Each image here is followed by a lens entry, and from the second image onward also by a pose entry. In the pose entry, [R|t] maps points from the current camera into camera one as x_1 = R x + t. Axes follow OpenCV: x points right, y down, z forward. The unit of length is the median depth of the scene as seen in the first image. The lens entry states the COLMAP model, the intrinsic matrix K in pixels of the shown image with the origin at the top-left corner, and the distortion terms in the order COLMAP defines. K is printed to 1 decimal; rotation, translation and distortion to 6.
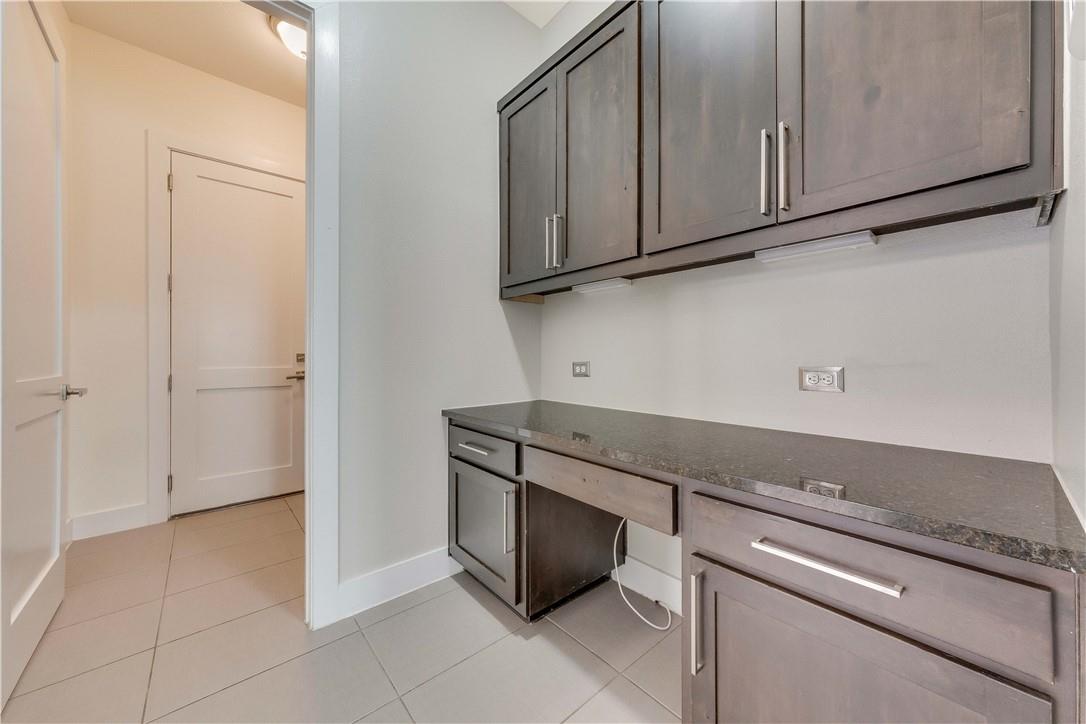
lens RADIAL K [[396.6, 0, 543.0], [0, 396.6, 362.0], [0, 0, 1]] dist [0.000504, 0.000016]
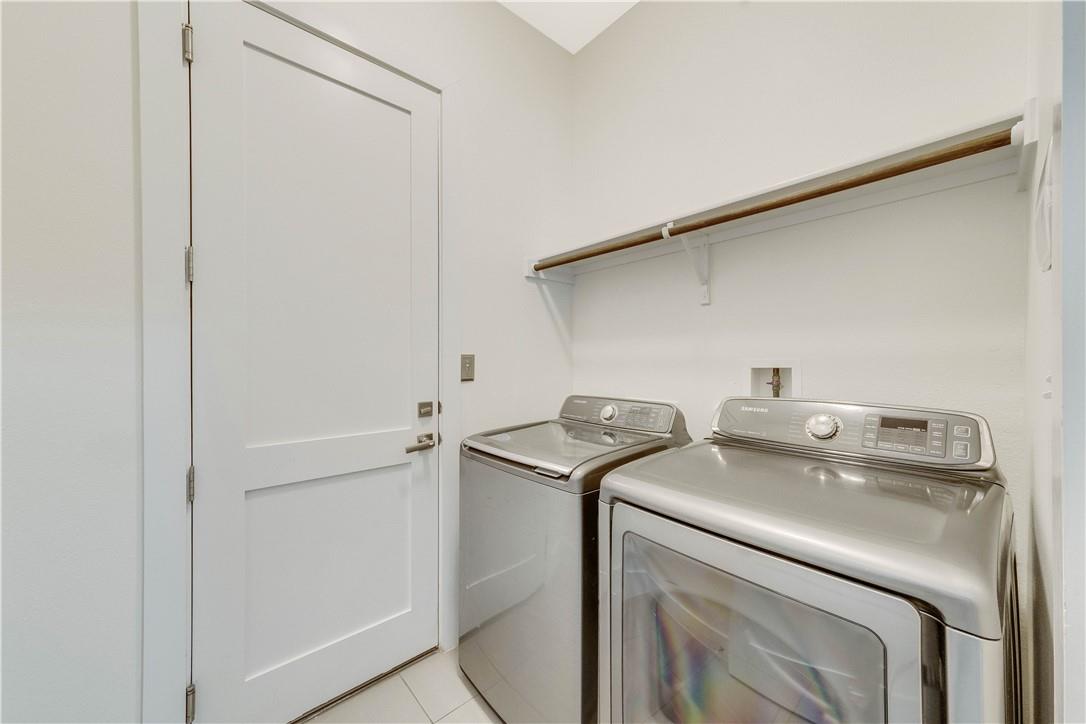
lens RADIAL K [[390.7, 0, 543.0], [0, 390.7, 362.0], [0, 0, 1]] dist [0.001545, 0.000188]
pose [[0.999784, 0.002078, -0.020664, -0.516816], [-0.001890, 0.999957, 0.009118, -0.096319], [0.020682, -0.009077, 0.999745, 0.550395]]
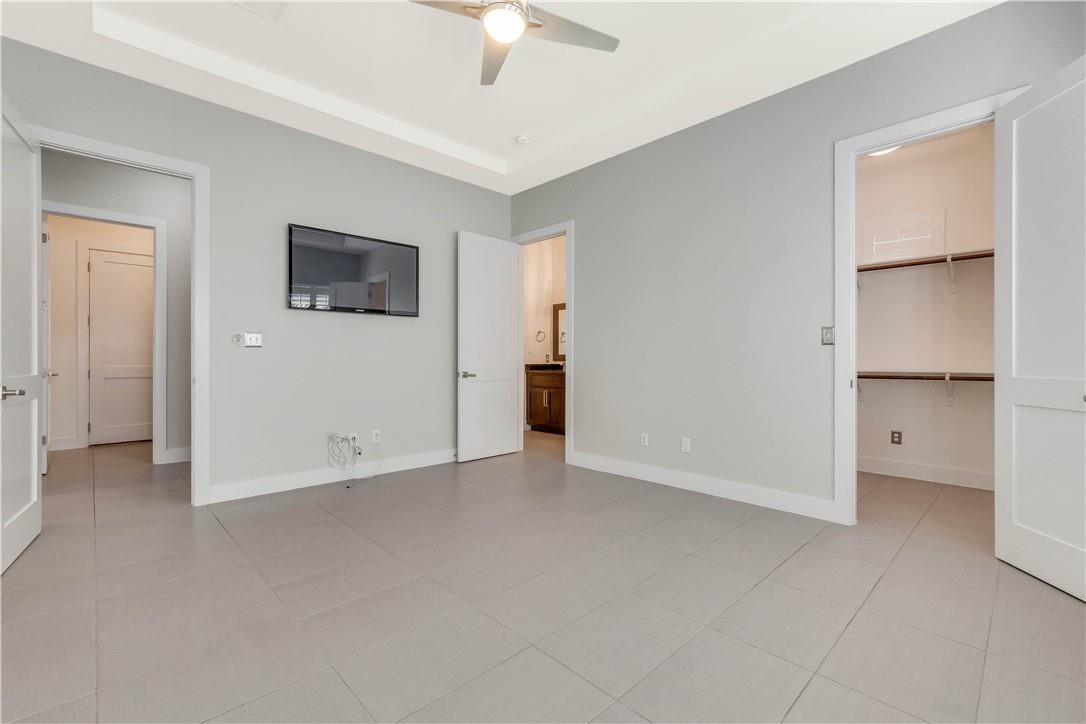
lens RADIAL K [[463.7, 0, 543.0], [0, 463.7, 362.0], [0, 0, 1]] dist [-0.000816, -0.000083]
pose [[0.999495, 0.003980, 0.031520, 1.097433], [-0.004240, 0.999957, 0.008198, -0.028896], [-0.031486, -0.008328, 0.999469, -1.215298]]
